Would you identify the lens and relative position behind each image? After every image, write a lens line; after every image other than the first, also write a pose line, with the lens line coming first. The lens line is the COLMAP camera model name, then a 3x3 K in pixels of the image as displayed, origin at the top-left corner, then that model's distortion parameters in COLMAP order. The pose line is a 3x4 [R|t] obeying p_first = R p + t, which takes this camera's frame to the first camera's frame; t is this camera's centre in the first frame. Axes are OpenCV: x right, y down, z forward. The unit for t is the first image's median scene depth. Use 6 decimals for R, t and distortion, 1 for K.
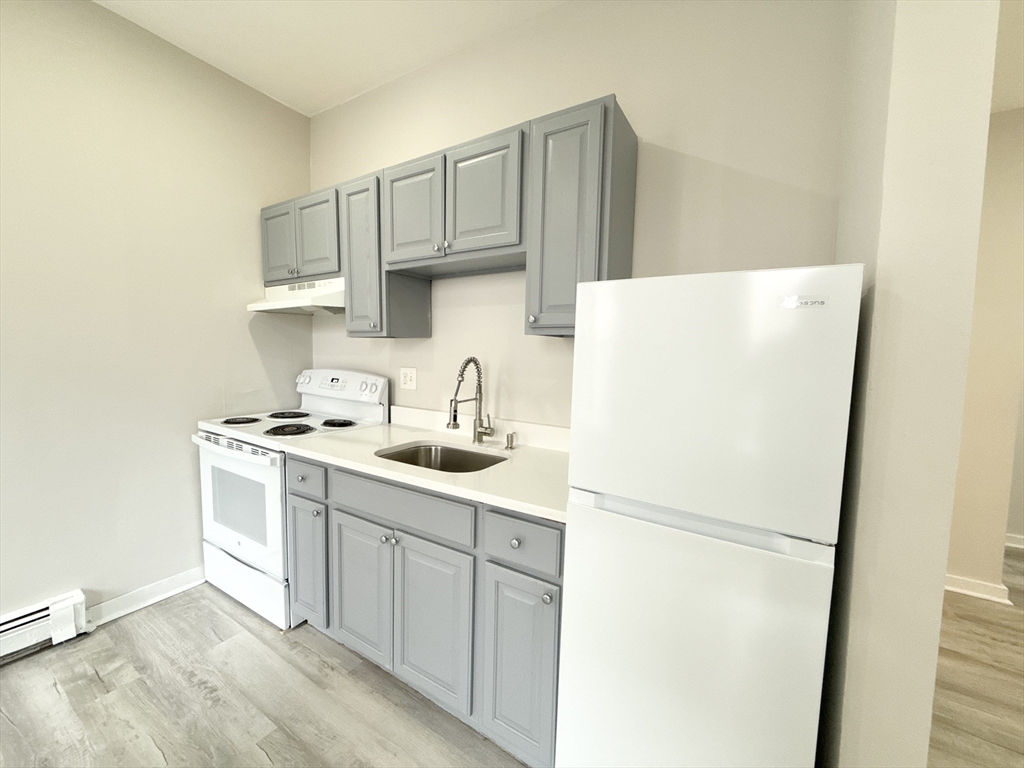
lens RADIAL K [[406.1, 0, 508.6], [0, 406.1, 383.7], [0, 0, 1]] dist [0.006220, -0.000146]
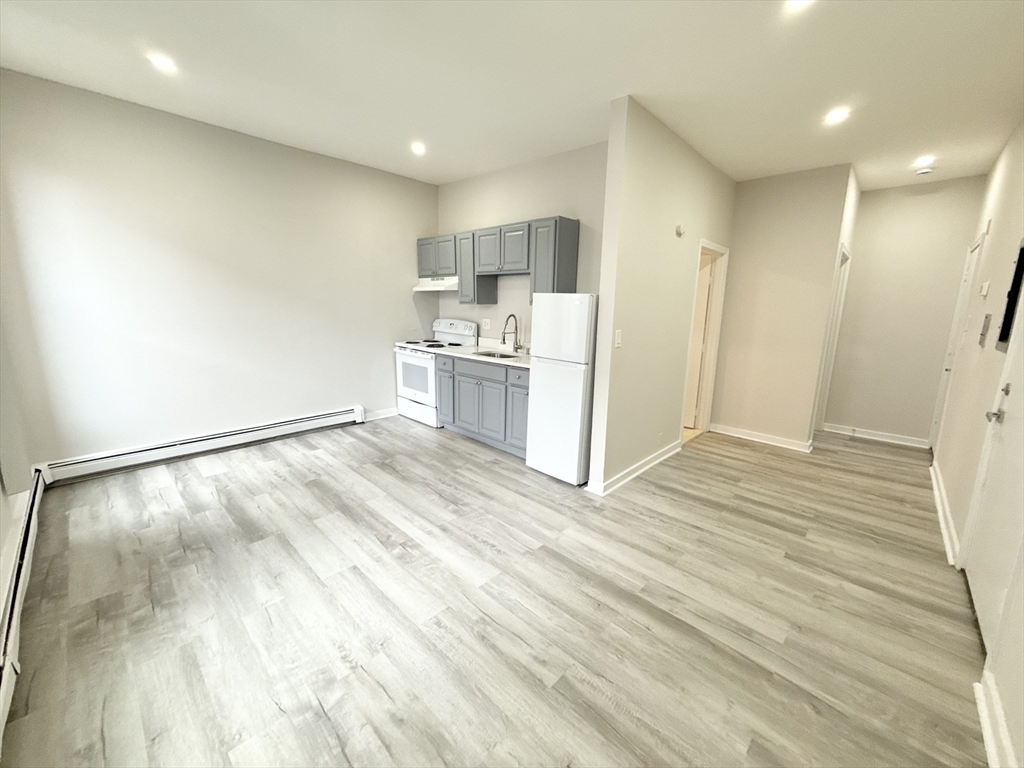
lens RADIAL K [[406.1, 0, 514.9], [0, 406.1, 384.0], [0, 0, 1]] dist [0.006220, -0.000146]
pose [[0.981586, 0.037149, -0.187372, 0.349929], [-0.014632, 0.992648, 0.120152, 0.048730], [0.190458, -0.115198, 0.974913, -1.218762]]
